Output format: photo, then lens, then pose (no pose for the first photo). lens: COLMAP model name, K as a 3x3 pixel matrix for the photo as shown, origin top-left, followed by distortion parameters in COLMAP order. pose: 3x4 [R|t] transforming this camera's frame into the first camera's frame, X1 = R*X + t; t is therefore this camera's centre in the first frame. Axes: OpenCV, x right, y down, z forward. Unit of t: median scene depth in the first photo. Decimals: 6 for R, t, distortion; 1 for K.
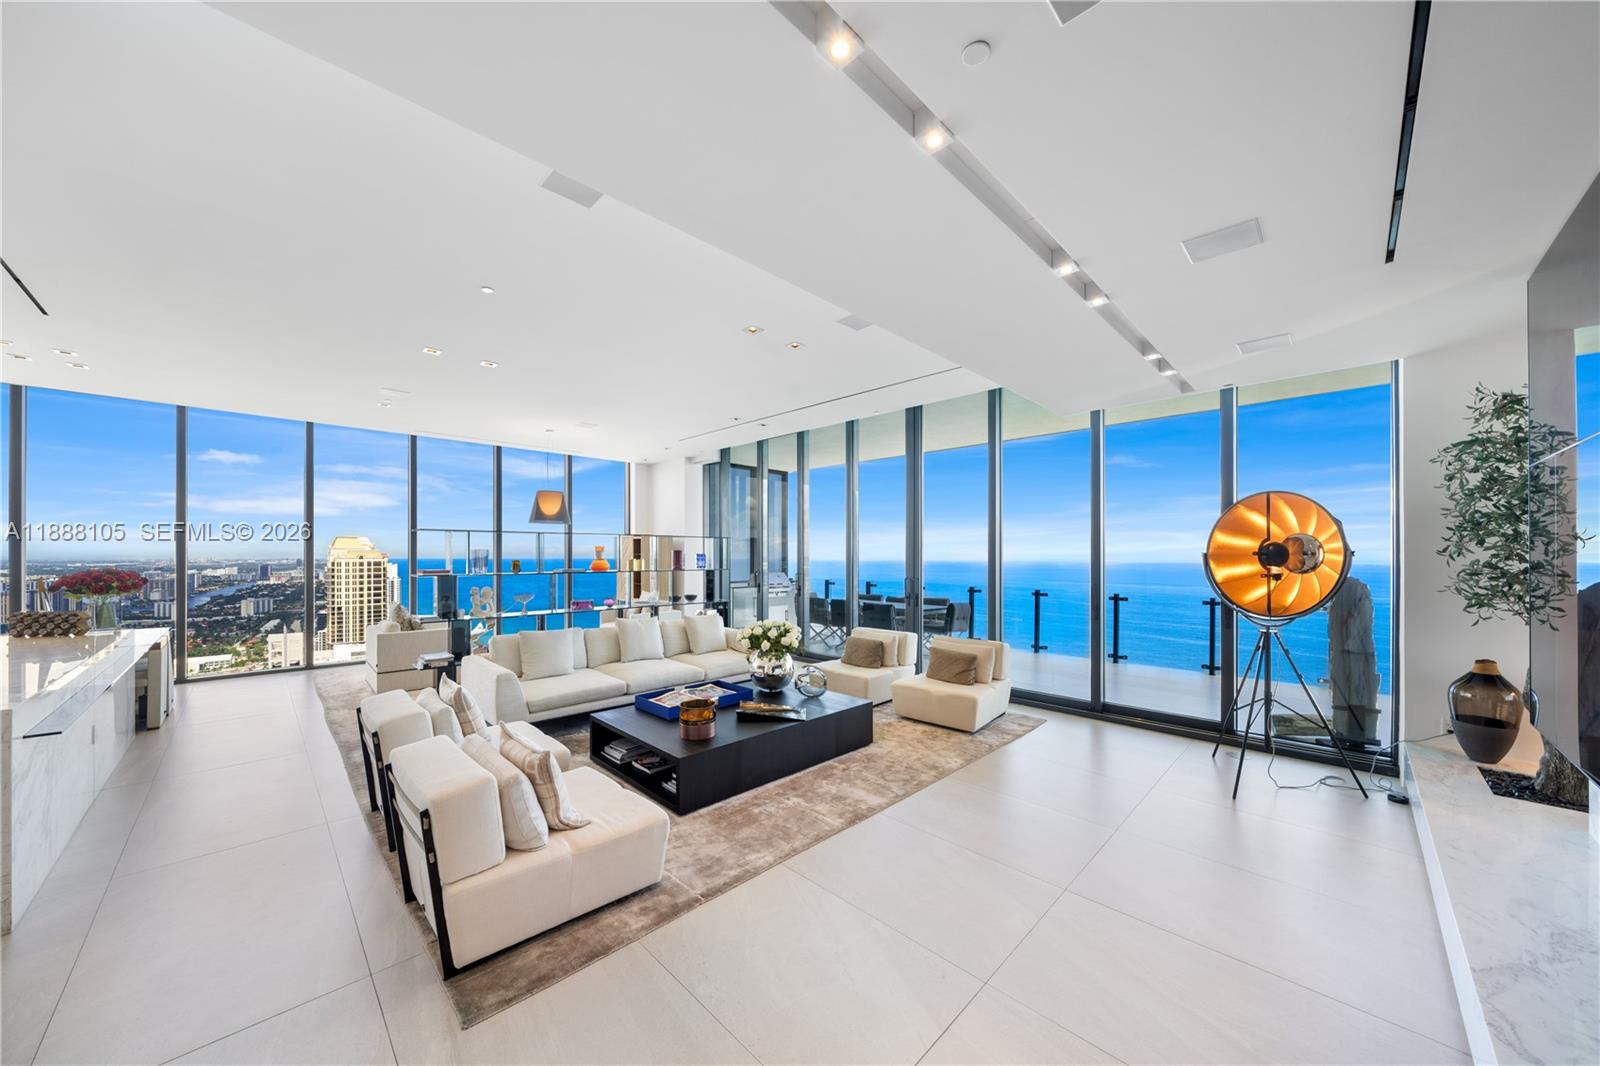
lens RADIAL K [[554.5, 0, 768.2], [0, 554.5, 553.9], [0, 0, 1]] dist [0.000450, 0.000036]
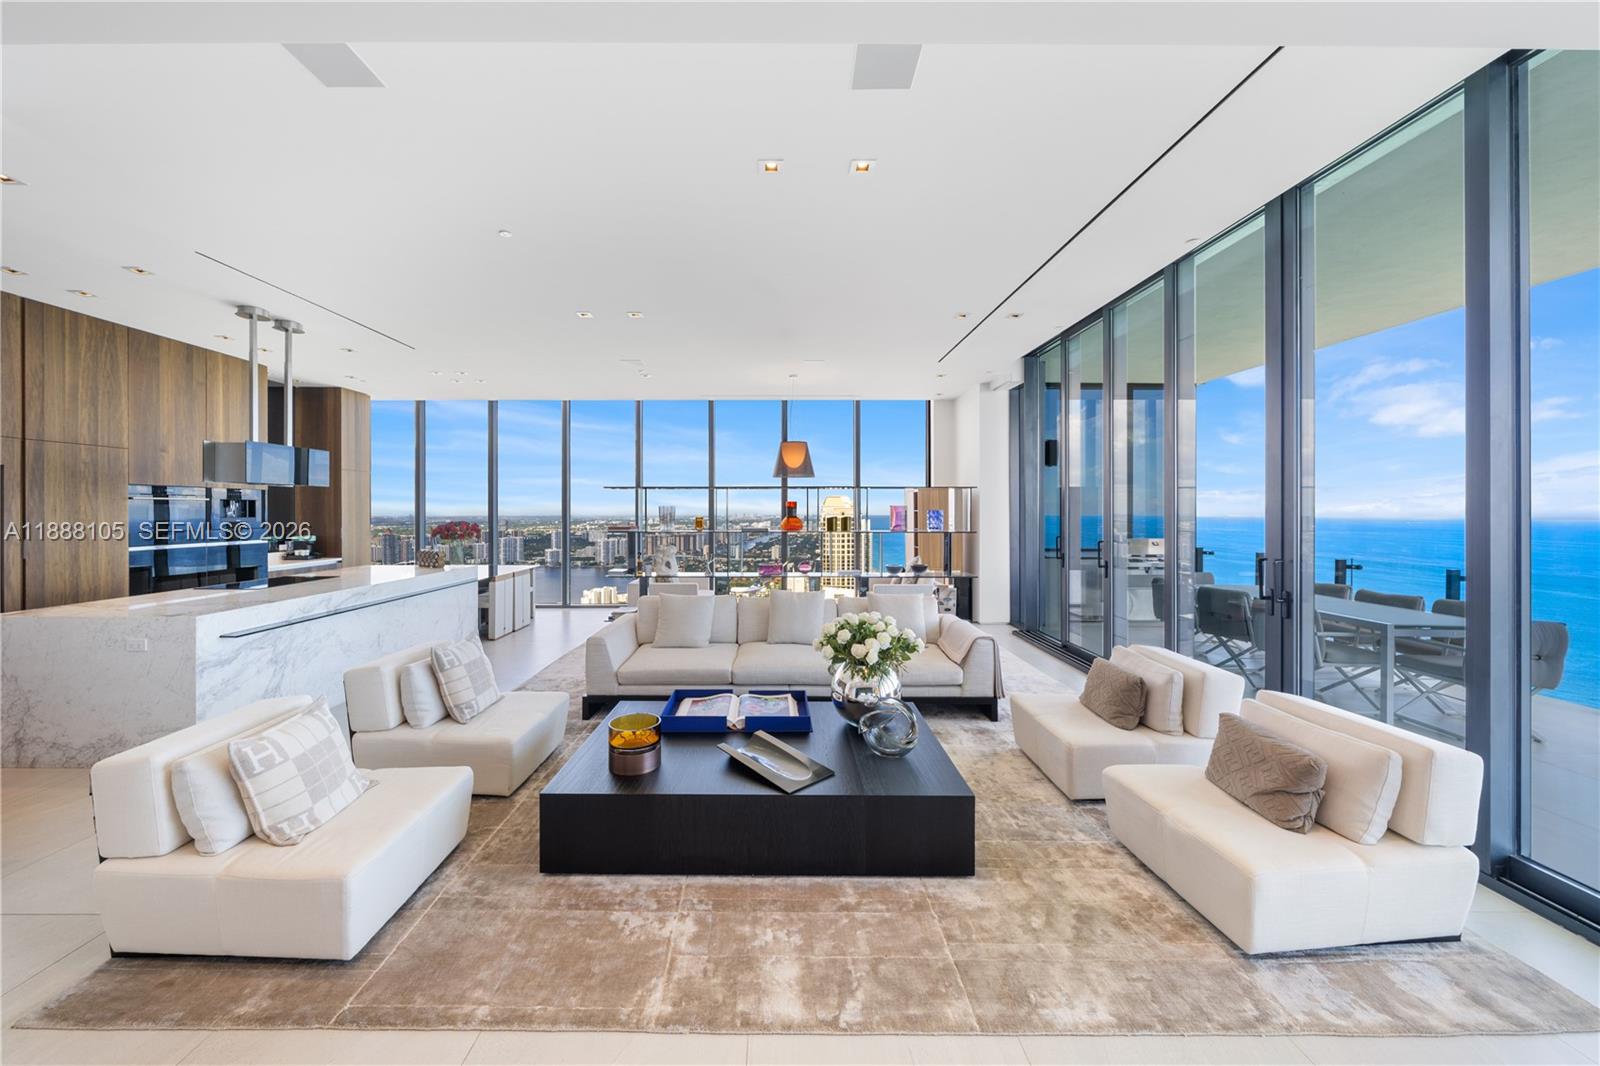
lens RADIAL K [[590.0, 0, 782.7], [0, 590.0, 508.0], [0, 0, 1]] dist [0.000642, -0.000144]
pose [[0.731205, -0.003453, -0.682149, 0.407690], [0.000358, 0.999989, -0.004679, 0.000749], [0.682158, 0.003177, 0.731198, 0.447343]]
